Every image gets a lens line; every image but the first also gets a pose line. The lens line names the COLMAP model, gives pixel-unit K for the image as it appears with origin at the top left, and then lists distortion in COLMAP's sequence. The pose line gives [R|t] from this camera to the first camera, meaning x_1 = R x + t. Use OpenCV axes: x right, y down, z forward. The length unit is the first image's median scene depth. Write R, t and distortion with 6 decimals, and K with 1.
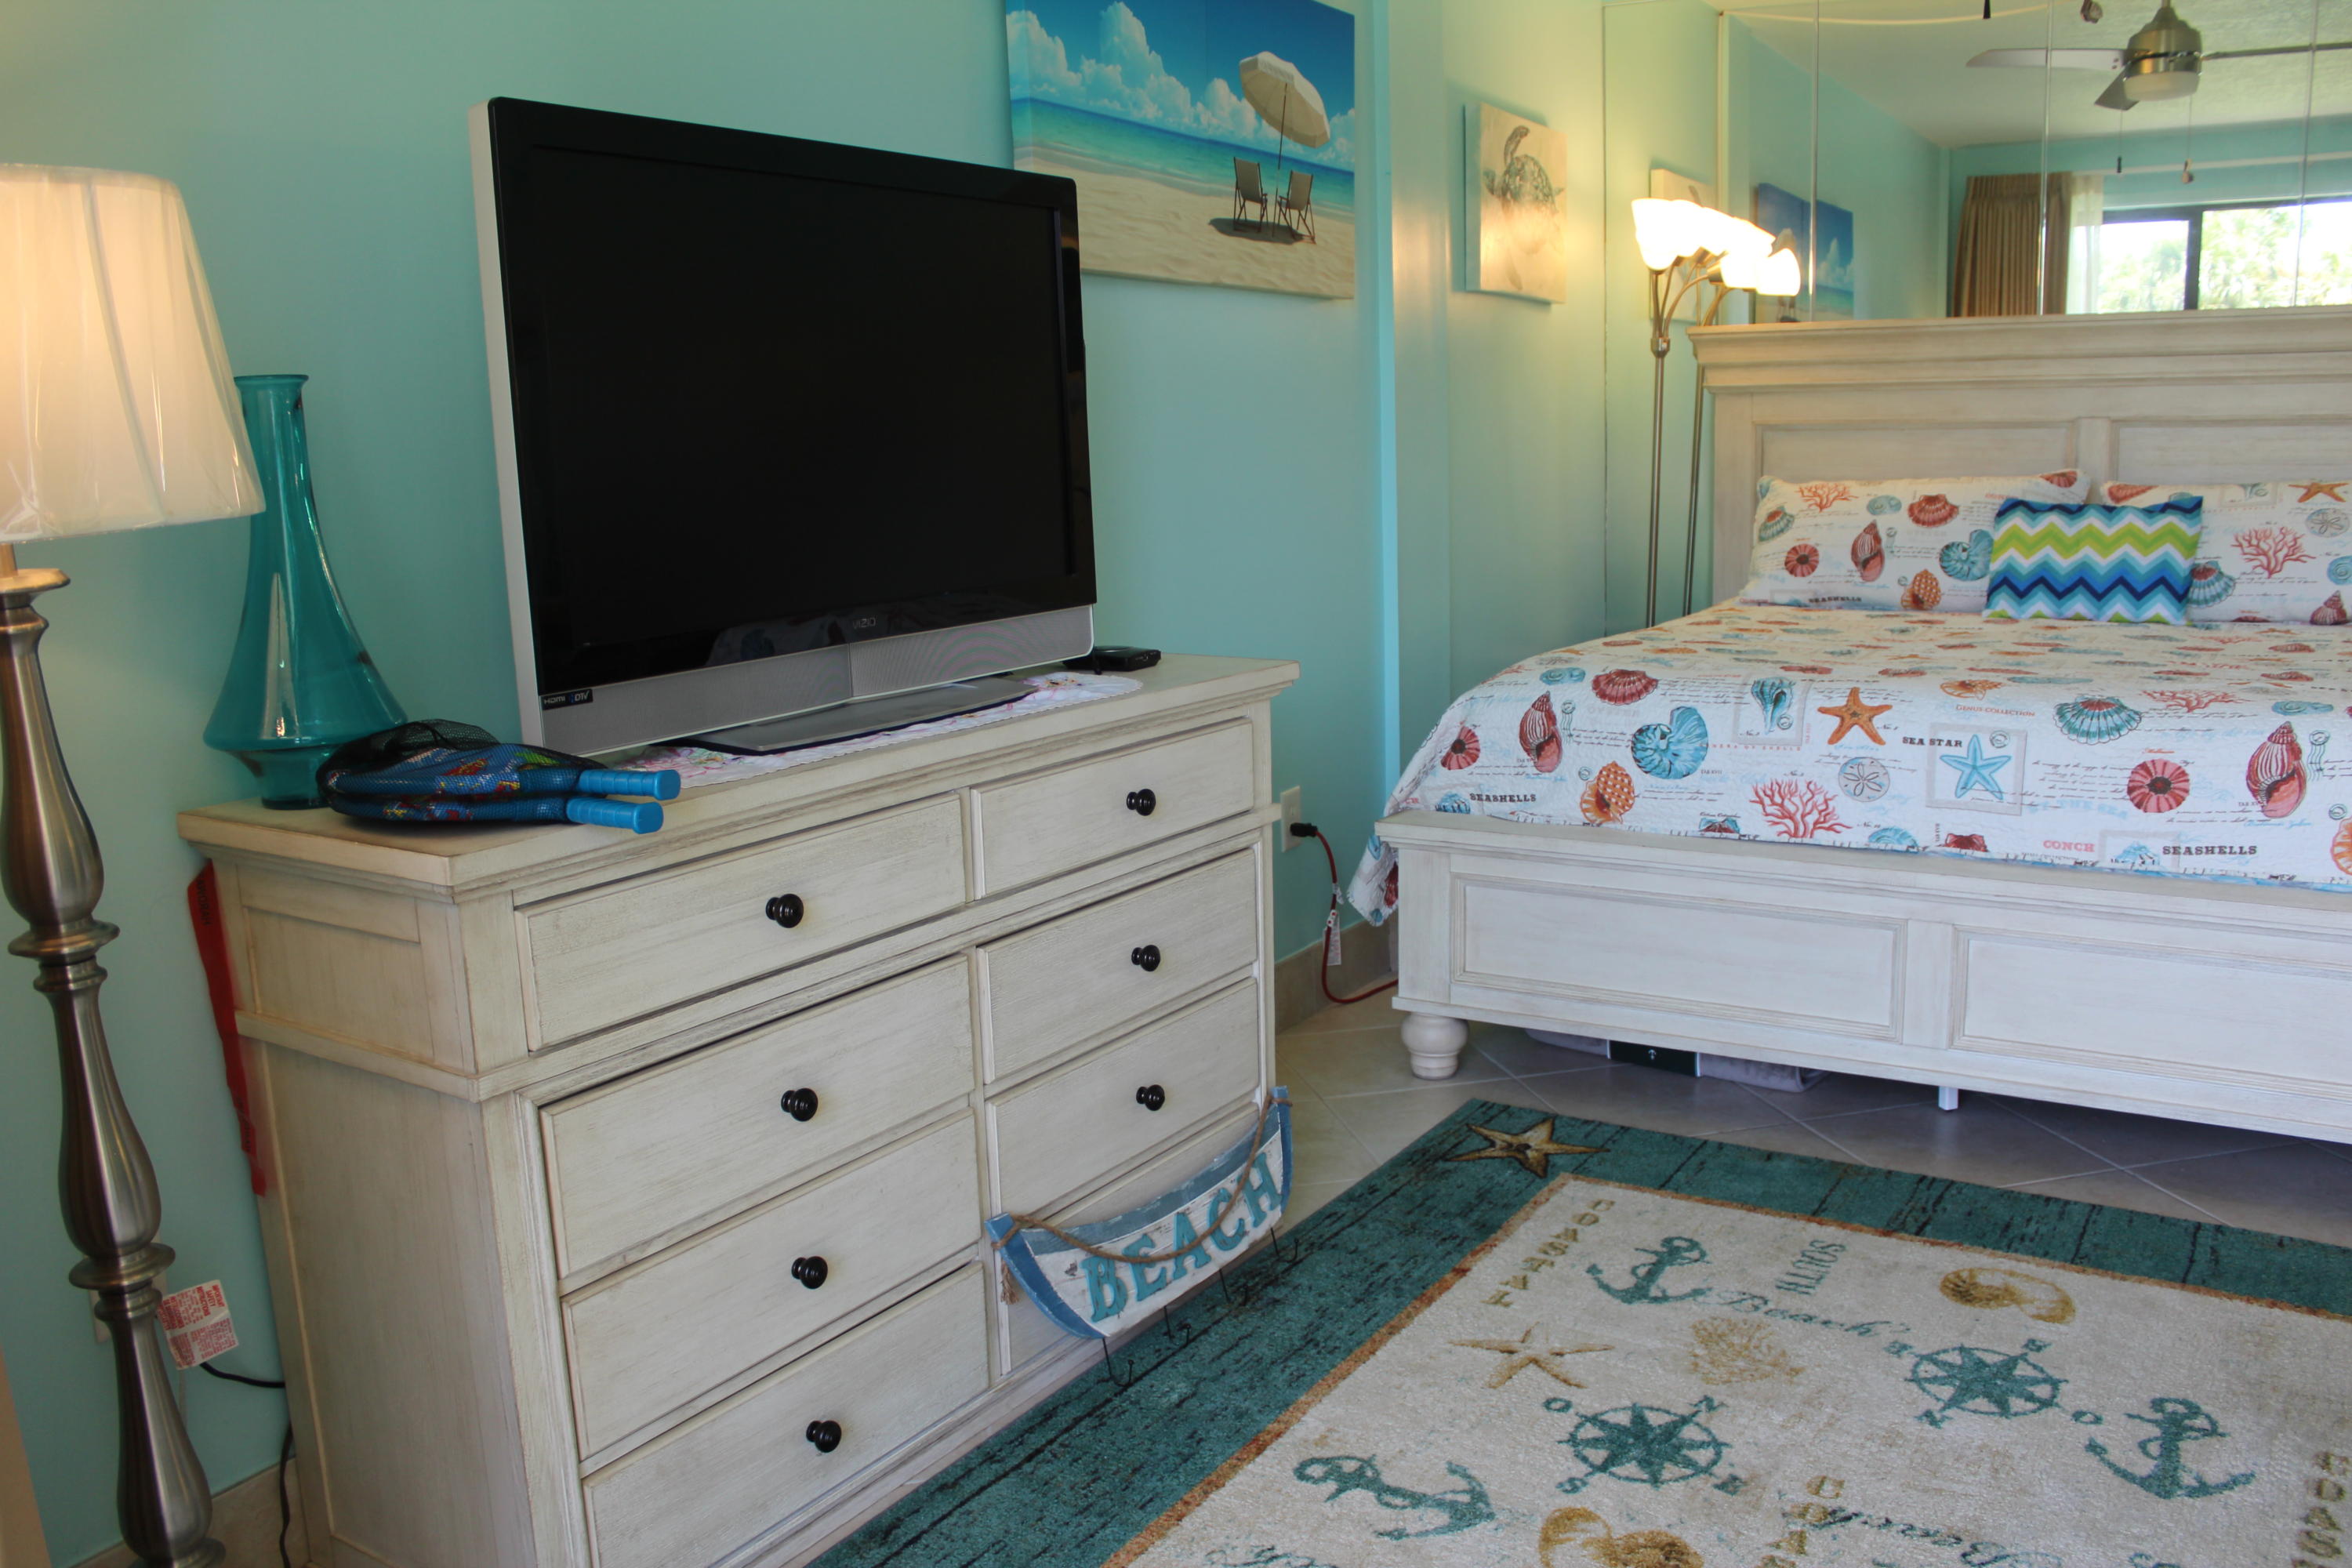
lens RADIAL K [[1962.1, 0, 1182.5], [0, 1962.1, 775.8], [0, 0, 1]] dist [-0.158596, 0.137968]
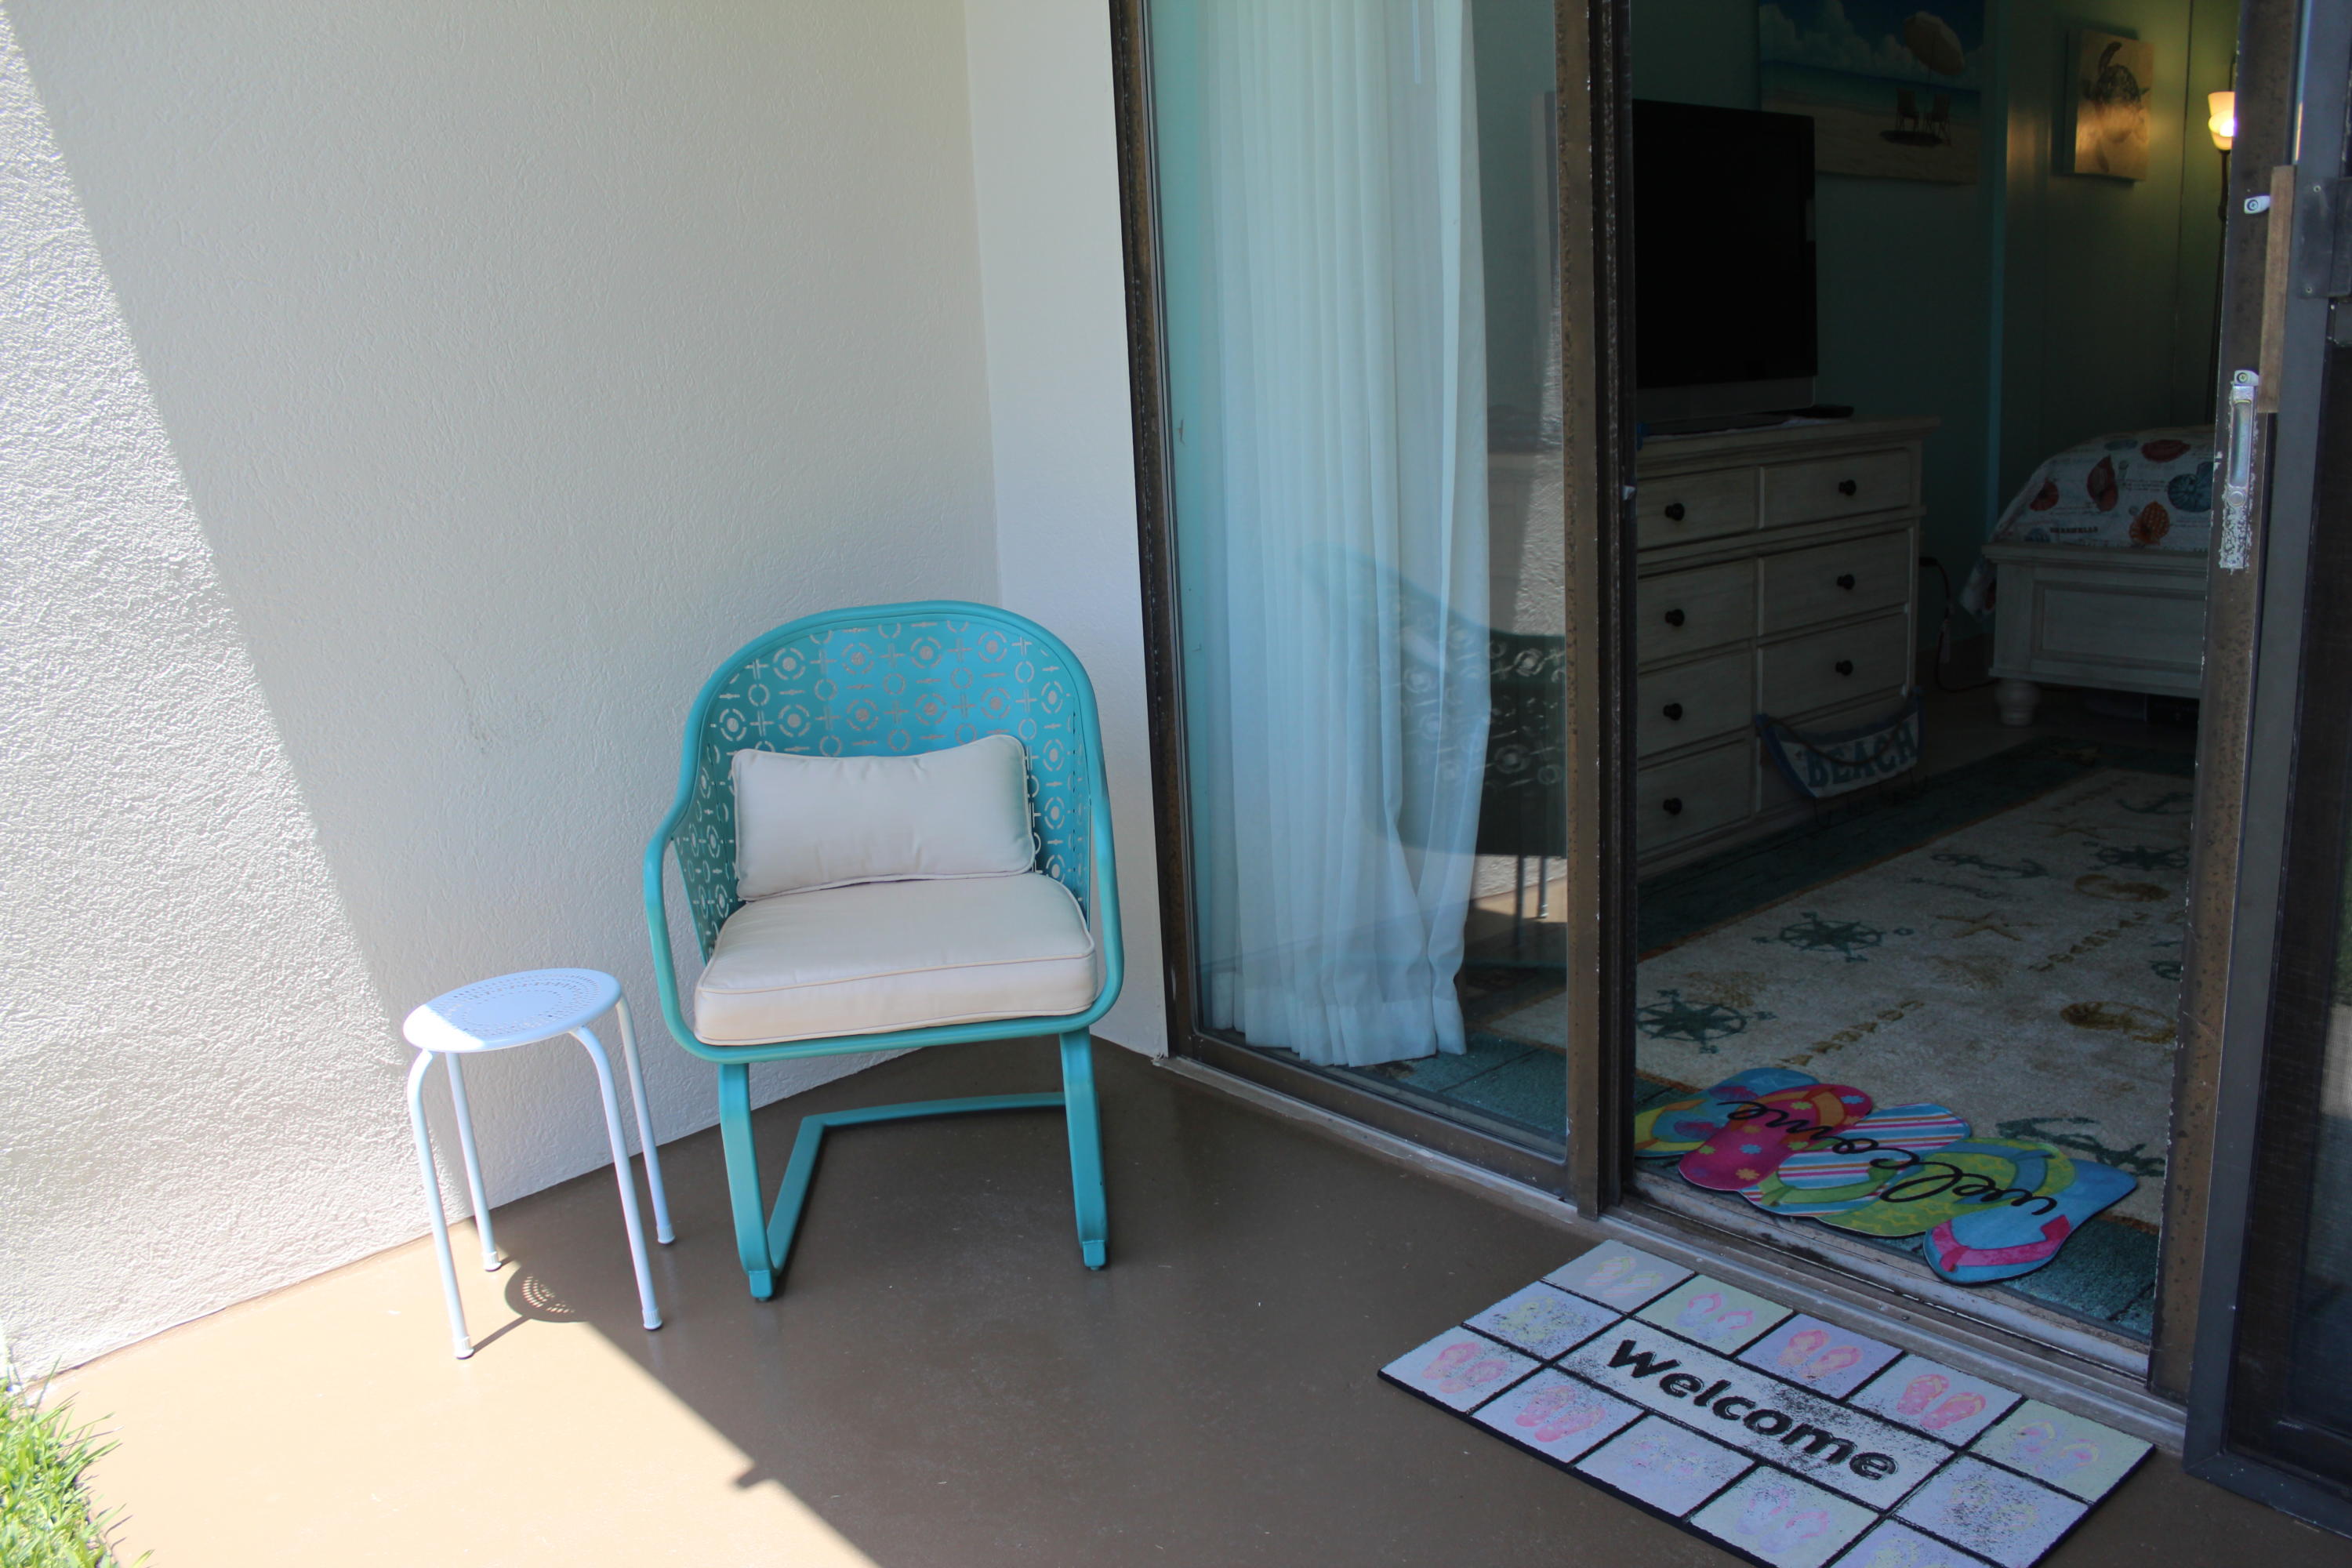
lens RADIAL K [[1962.1, 0, 1182.5], [0, 1962.1, 775.8], [0, 0, 1]] dist [-0.158596, 0.137968]
pose [[0.960636, 0.043222, -0.274428, -0.087021], [-0.027955, 0.997849, 0.059302, 0.146774], [0.276401, -0.049296, 0.959777, -0.627417]]
